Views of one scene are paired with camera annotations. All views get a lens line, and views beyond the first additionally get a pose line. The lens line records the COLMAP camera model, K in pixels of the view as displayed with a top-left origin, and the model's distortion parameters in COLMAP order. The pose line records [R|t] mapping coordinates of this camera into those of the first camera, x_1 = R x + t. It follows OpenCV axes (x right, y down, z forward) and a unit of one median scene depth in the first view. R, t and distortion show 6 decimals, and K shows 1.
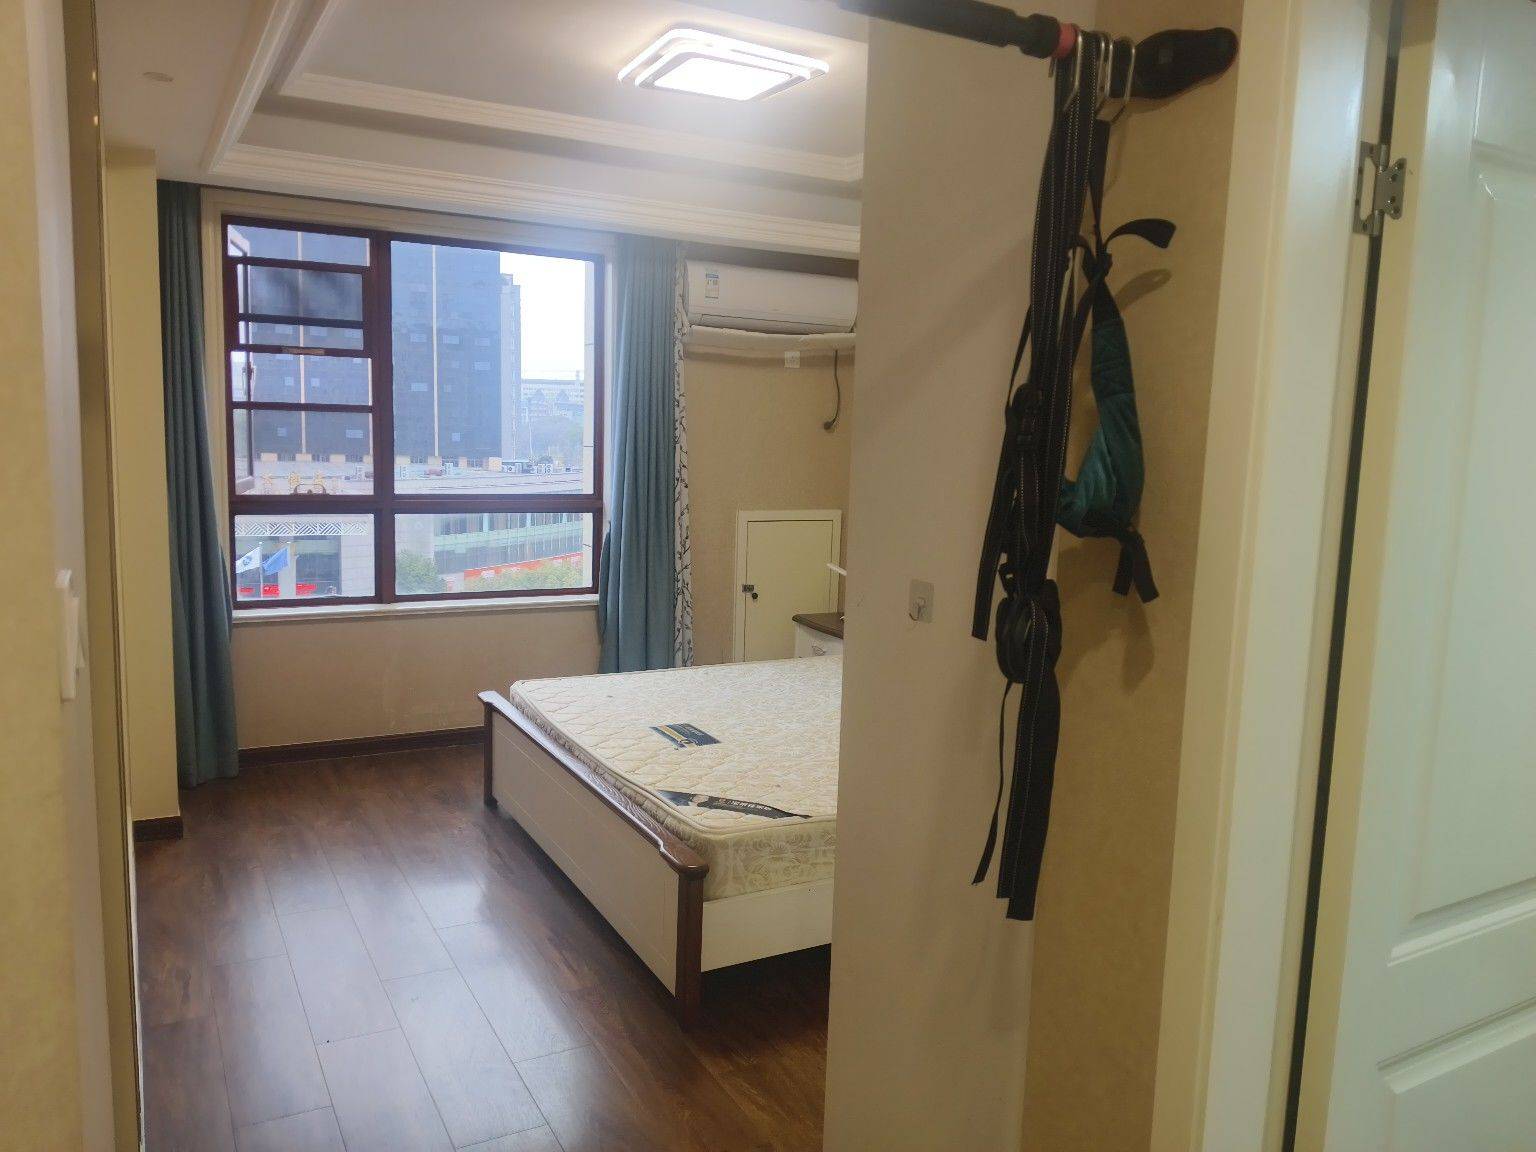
lens RADIAL K [[1172.7, 0, 762.5], [0, 1172.7, 566.5], [0, 0, 1]] dist [0.133482, -0.286563]
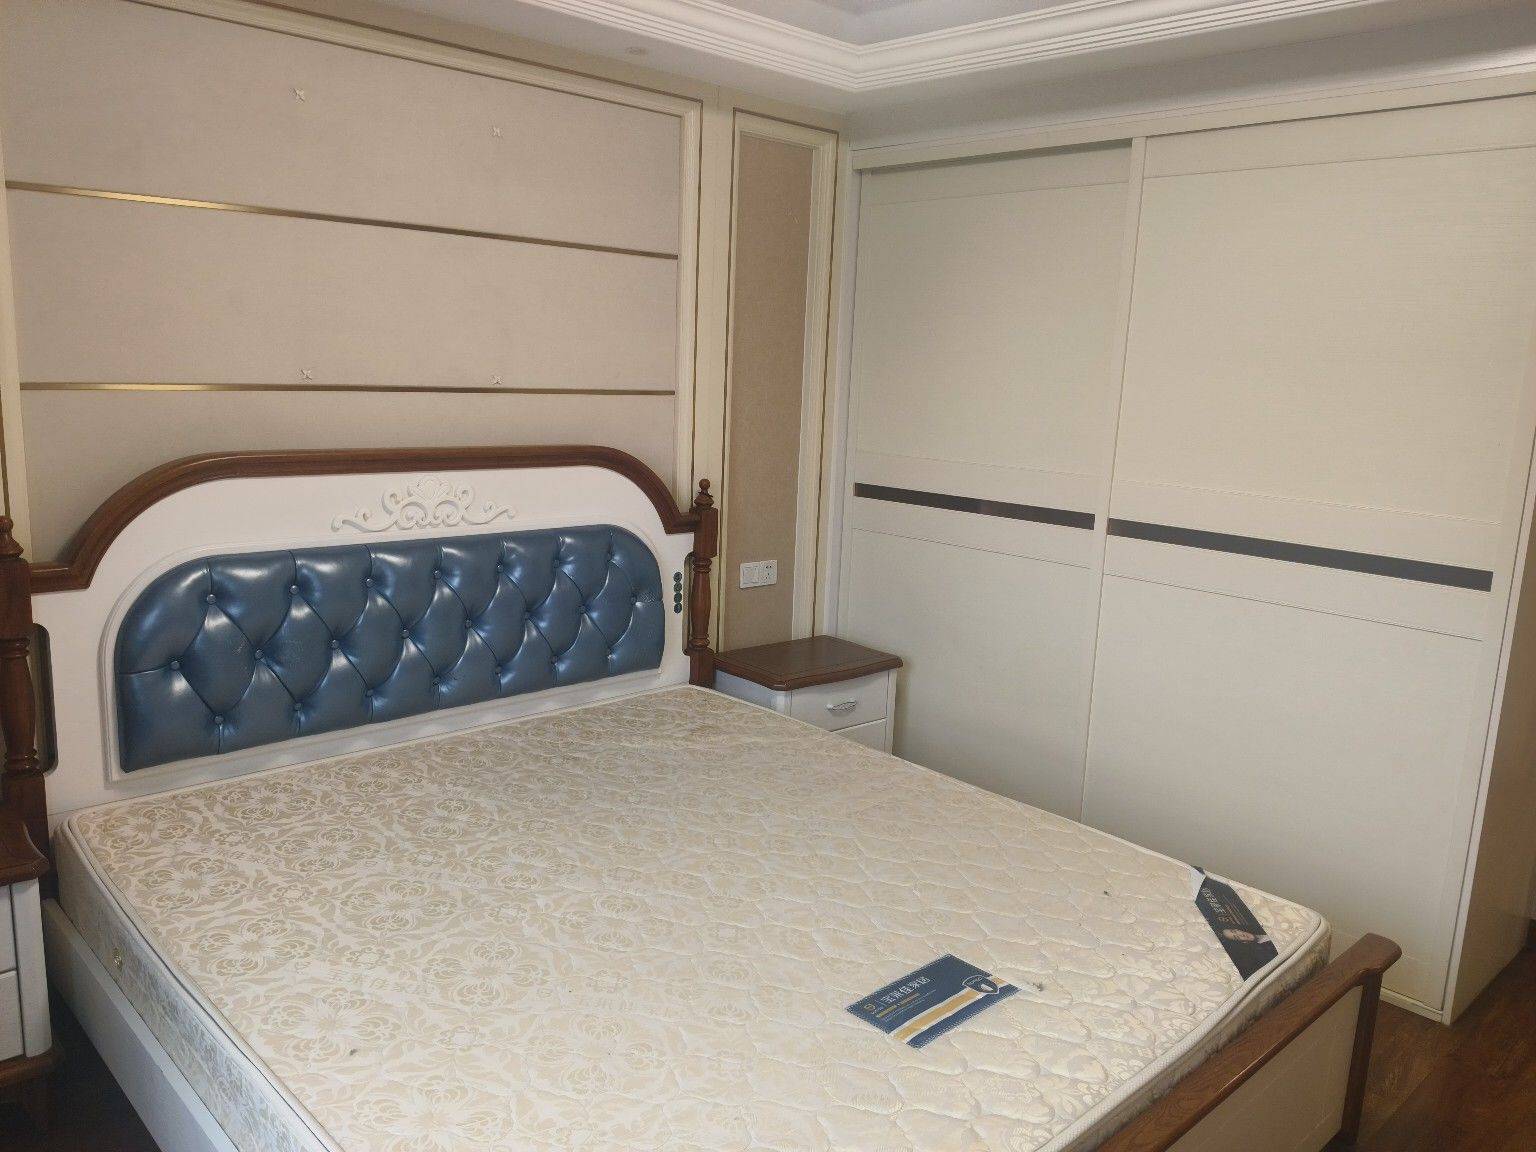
lens RADIAL K [[1172.7, 0, 762.5], [0, 1172.7, 566.5], [0, 0, 1]] dist [0.133482, -0.286563]
pose [[-0.262358, -0.213028, 0.941163, -0.344984], [0.072144, 0.968268, 0.239274, -0.116259], [-0.962270, 0.130674, -0.238664, 0.824642]]
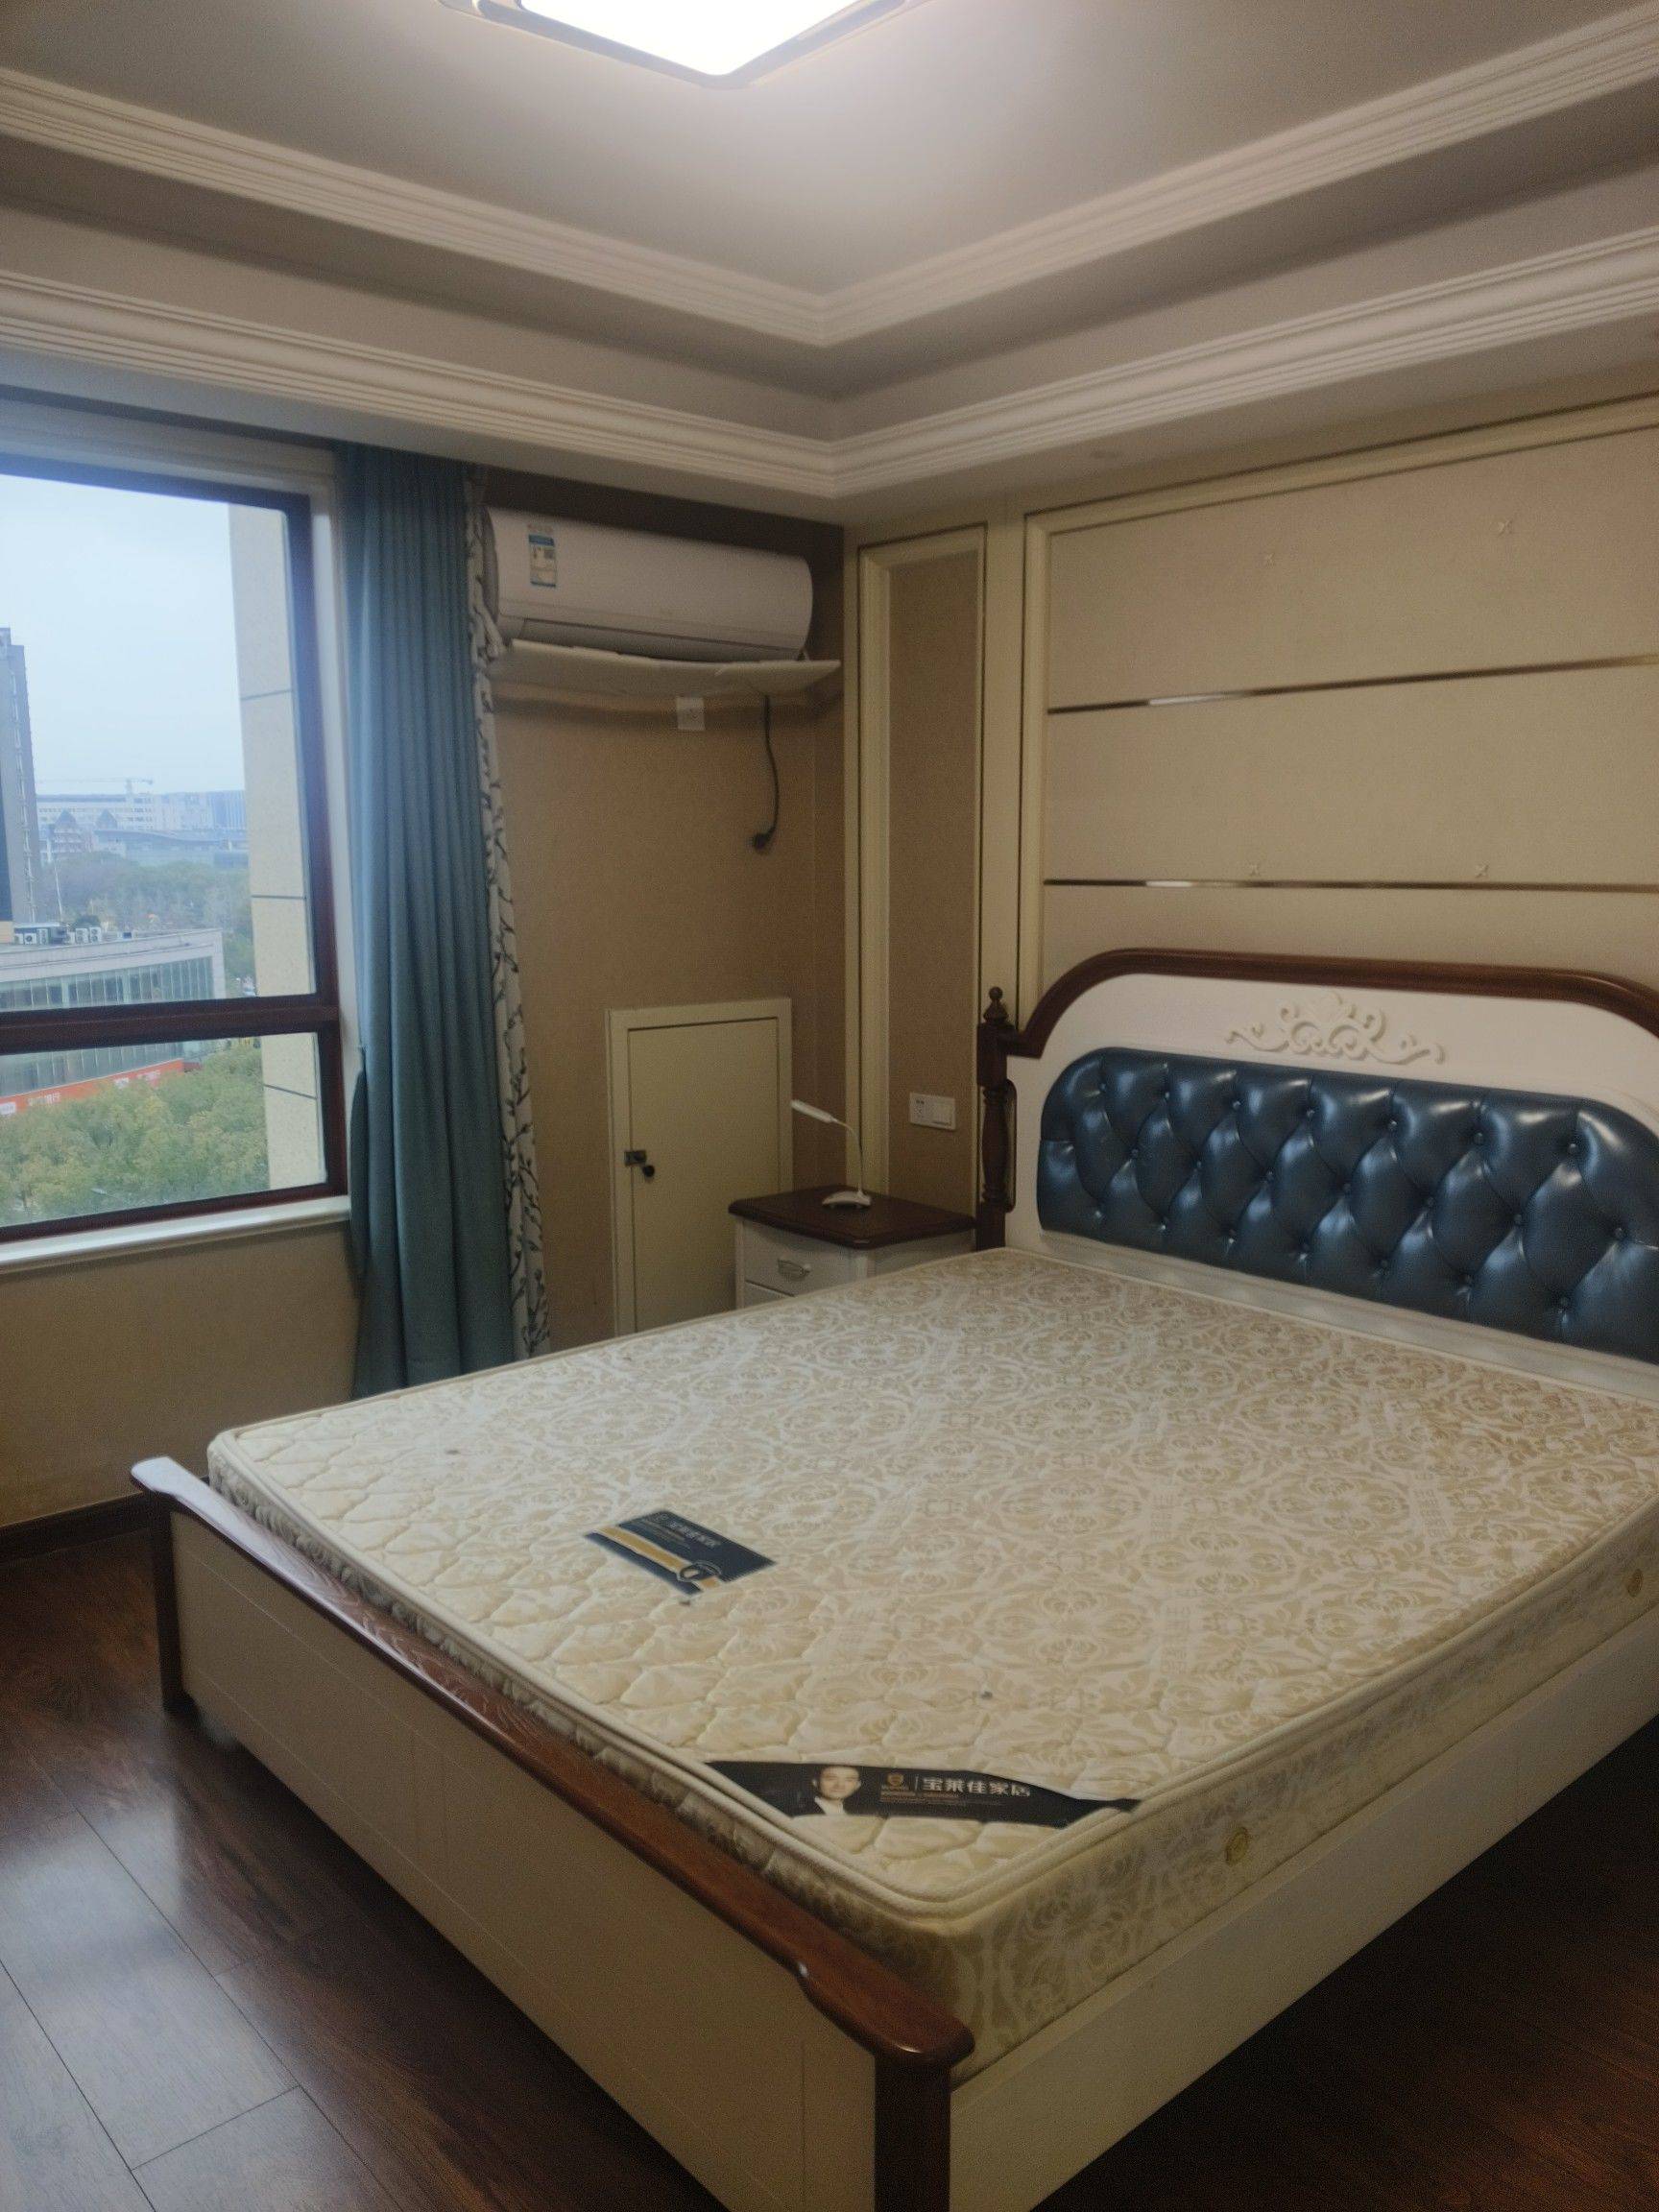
lens RADIAL K [[1688.9, 0, 873.6], [0, 1688.9, 1118.5], [0, 0, 1]] dist [0.133482, -0.286563]
pose [[0.968969, -0.071294, 0.236677, -0.094153], [0.062327, 0.997033, 0.045169, -0.028375], [-0.239196, -0.029016, 0.970538, 0.263109]]
